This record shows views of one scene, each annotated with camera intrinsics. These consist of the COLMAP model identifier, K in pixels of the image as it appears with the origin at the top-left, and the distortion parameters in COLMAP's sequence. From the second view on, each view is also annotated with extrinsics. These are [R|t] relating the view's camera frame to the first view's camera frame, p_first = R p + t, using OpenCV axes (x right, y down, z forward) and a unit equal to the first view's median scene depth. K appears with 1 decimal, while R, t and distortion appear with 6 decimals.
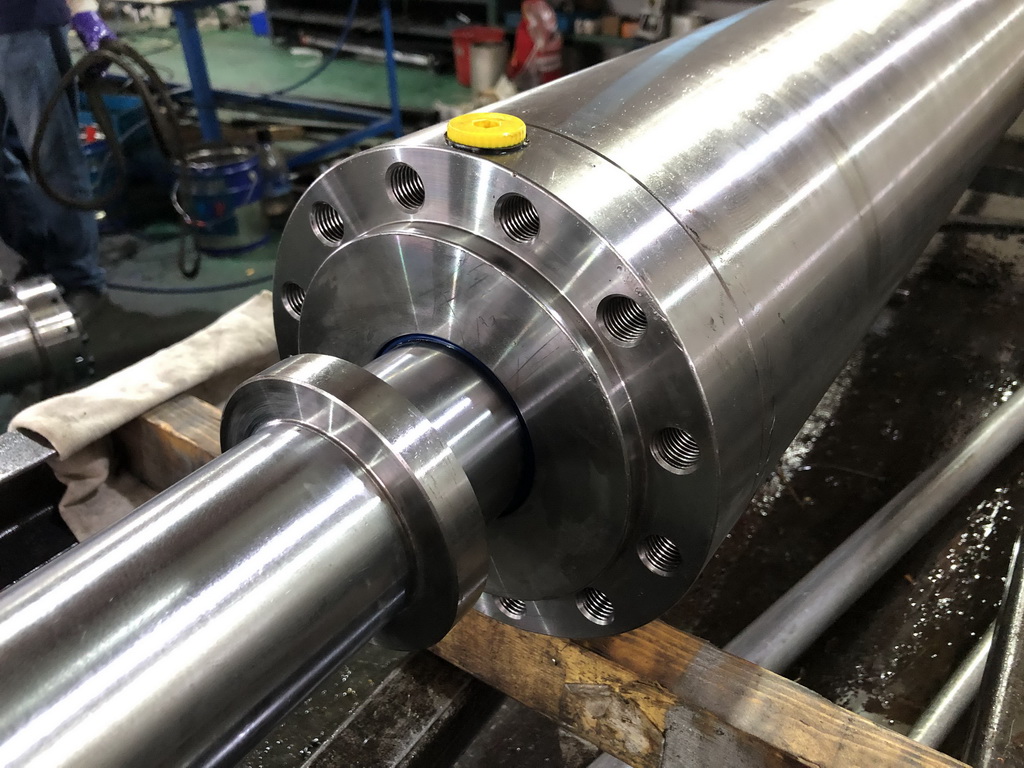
lens RADIAL K [[827.3, 0, 514.8], [0, 827.3, 382.6], [0, 0, 1]] dist [0.035179, -0.035891]
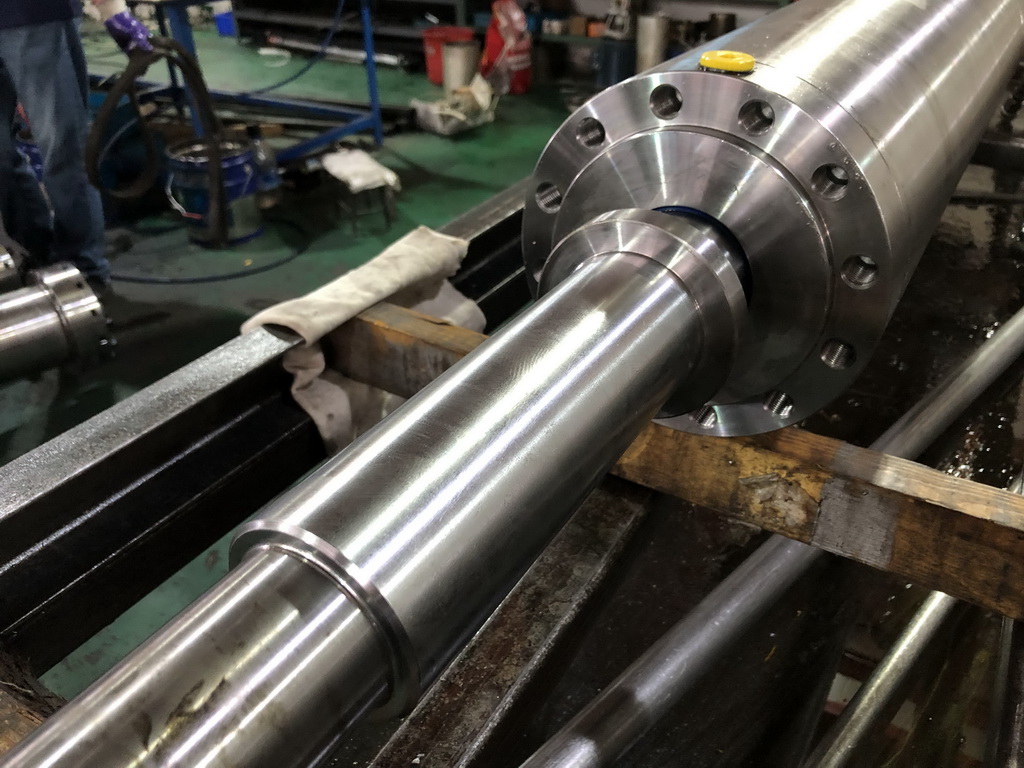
lens RADIAL K [[827.3, 0, 510.4], [0, 827.3, 383.7], [0, 0, 1]] dist [0.035179, -0.035891]
pose [[0.998459, -0.021836, 0.051026, -0.132170], [0.021950, 0.999758, -0.001671, 0.069388], [-0.050977, 0.002789, 0.998696, -0.119475]]
